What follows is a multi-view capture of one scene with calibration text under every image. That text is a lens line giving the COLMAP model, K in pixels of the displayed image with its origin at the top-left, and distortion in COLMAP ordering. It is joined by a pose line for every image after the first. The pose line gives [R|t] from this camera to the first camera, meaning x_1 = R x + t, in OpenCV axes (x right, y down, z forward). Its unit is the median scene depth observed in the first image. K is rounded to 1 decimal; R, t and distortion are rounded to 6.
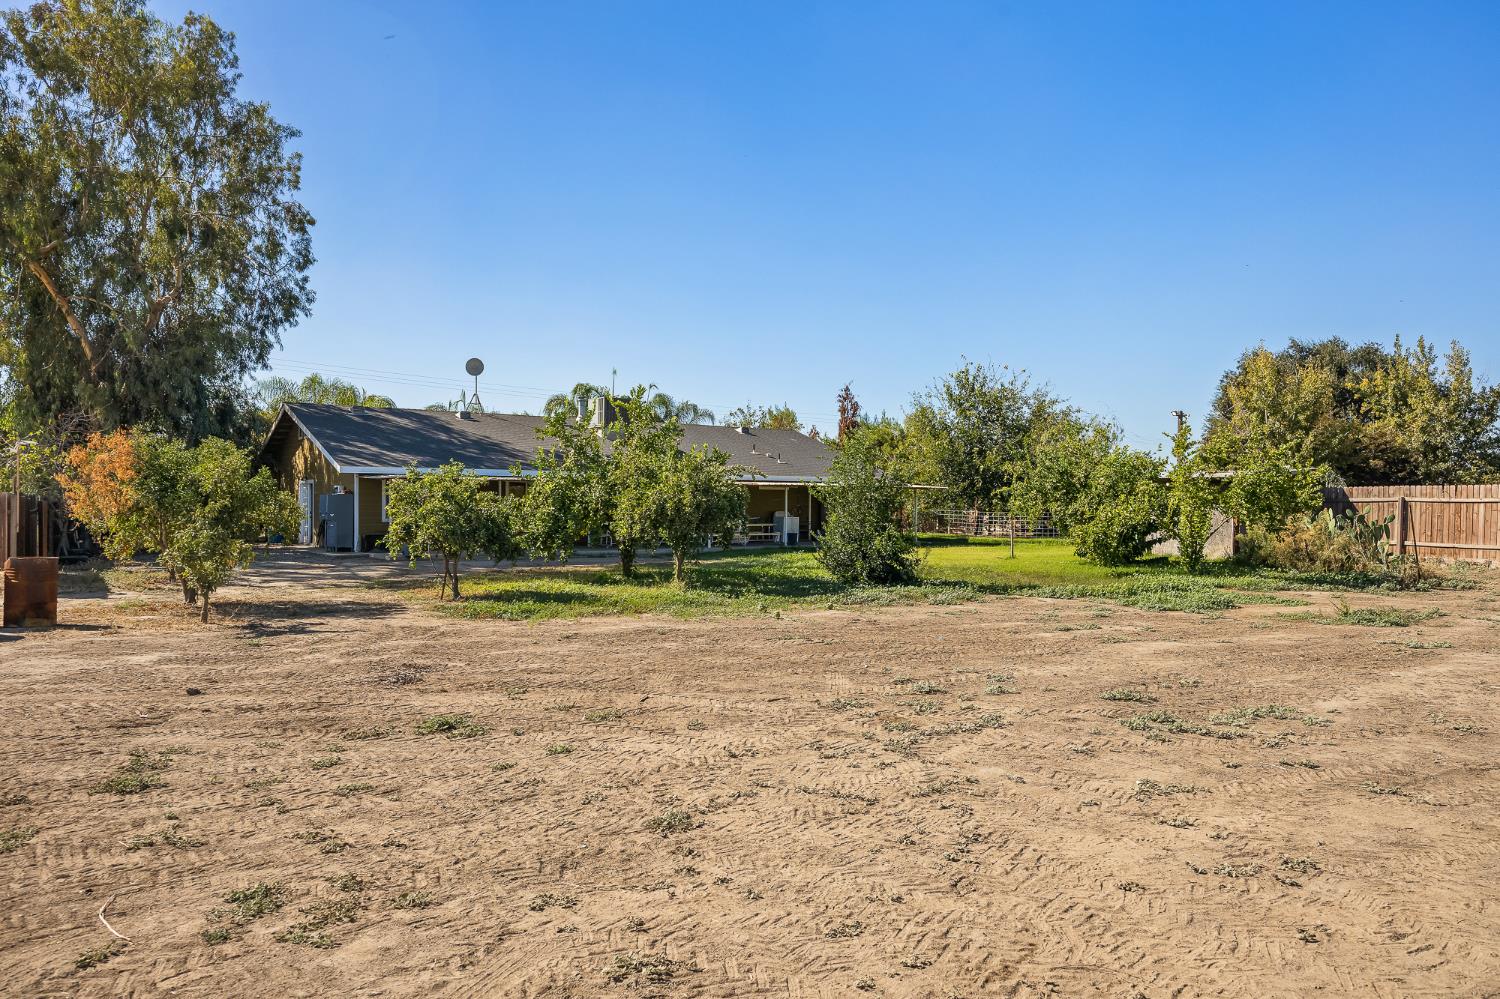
lens RADIAL K [[1095.6, 0, 750.0], [0, 1095.6, 499.5], [0, 0, 1]] dist [0.001441, 0.000631]
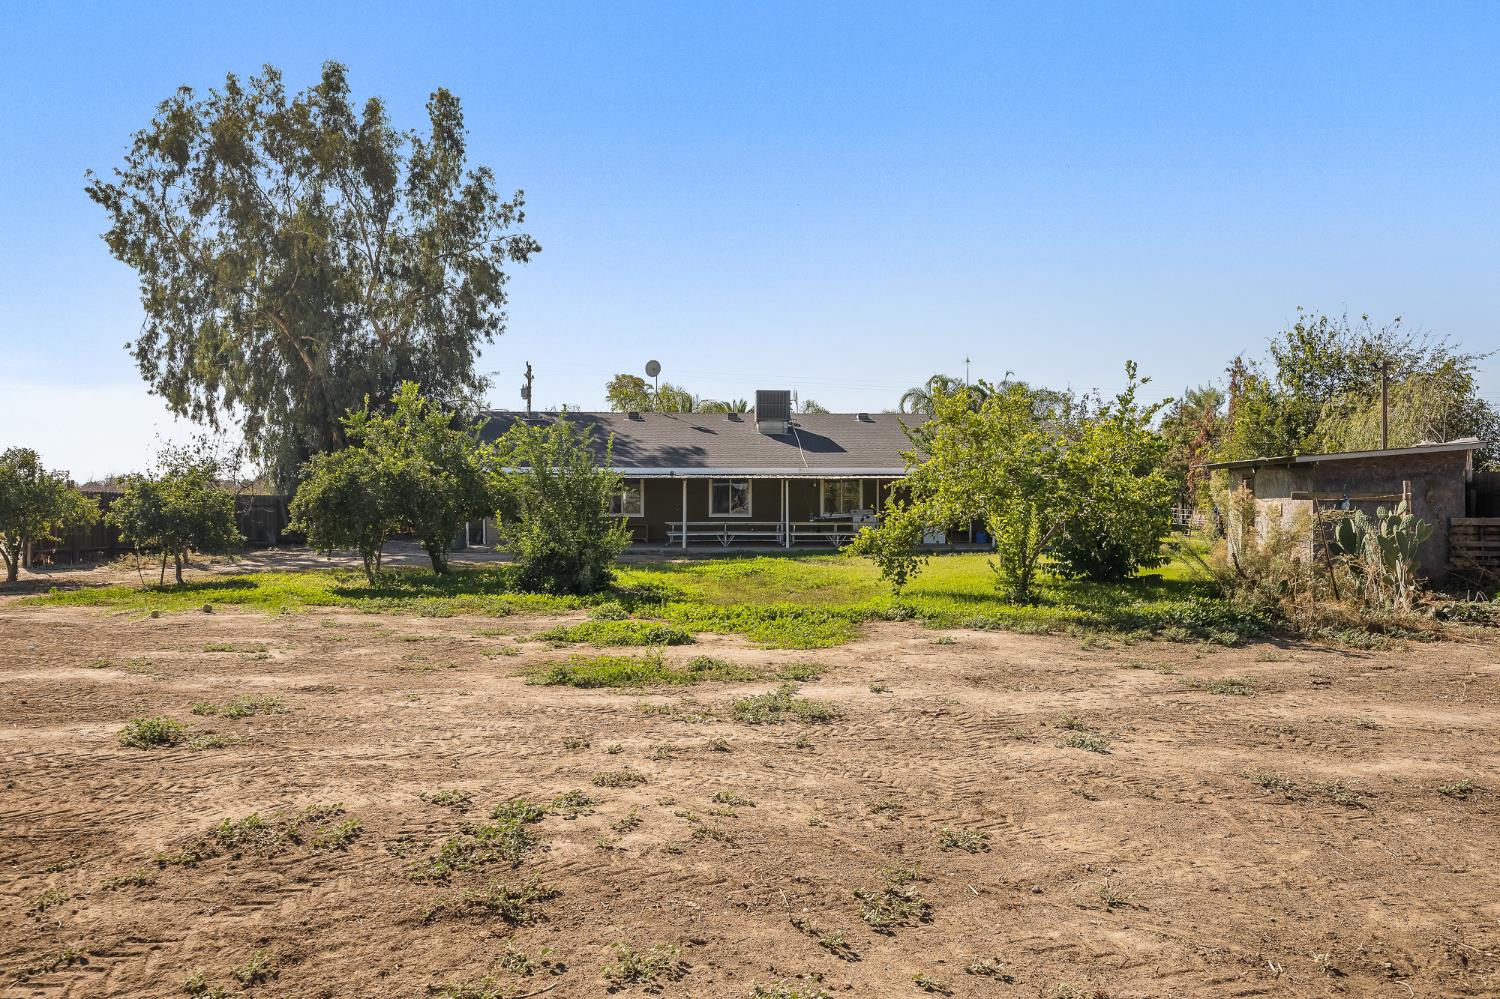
lens RADIAL K [[1070.6, 0, 750.0], [0, 1070.6, 499.5], [0, 0, 1]] dist [-0.005837, -0.000822]
pose [[0.830737, -0.004095, -0.556651, 0.393853], [0.004934, 0.999988, 0.000007, 0.003321], [0.556644, -0.002752, 0.830747, 0.217233]]
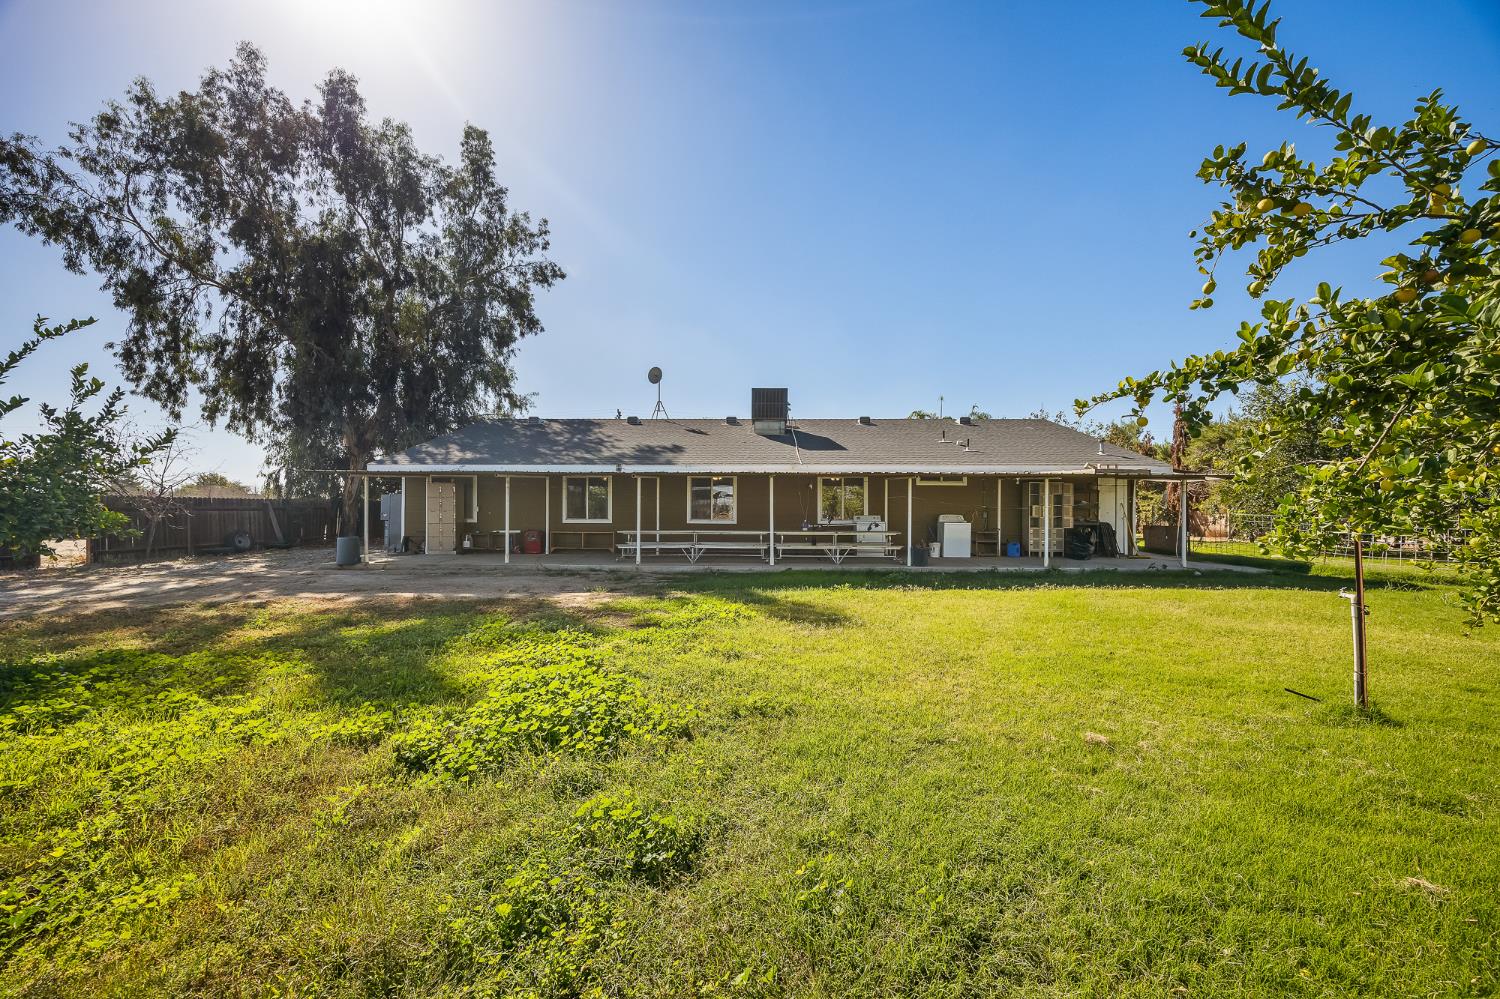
lens RADIAL K [[612.2, 0, 750.0], [0, 612.2, 499.5], [0, 0, 1]] dist [0.001772, 0.000051]
pose [[0.794460, -0.010699, -0.607223, 0.182072], [0.002595, 0.999895, -0.014223, 0.006624], [0.607311, 0.009724, 0.794404, 0.598346]]
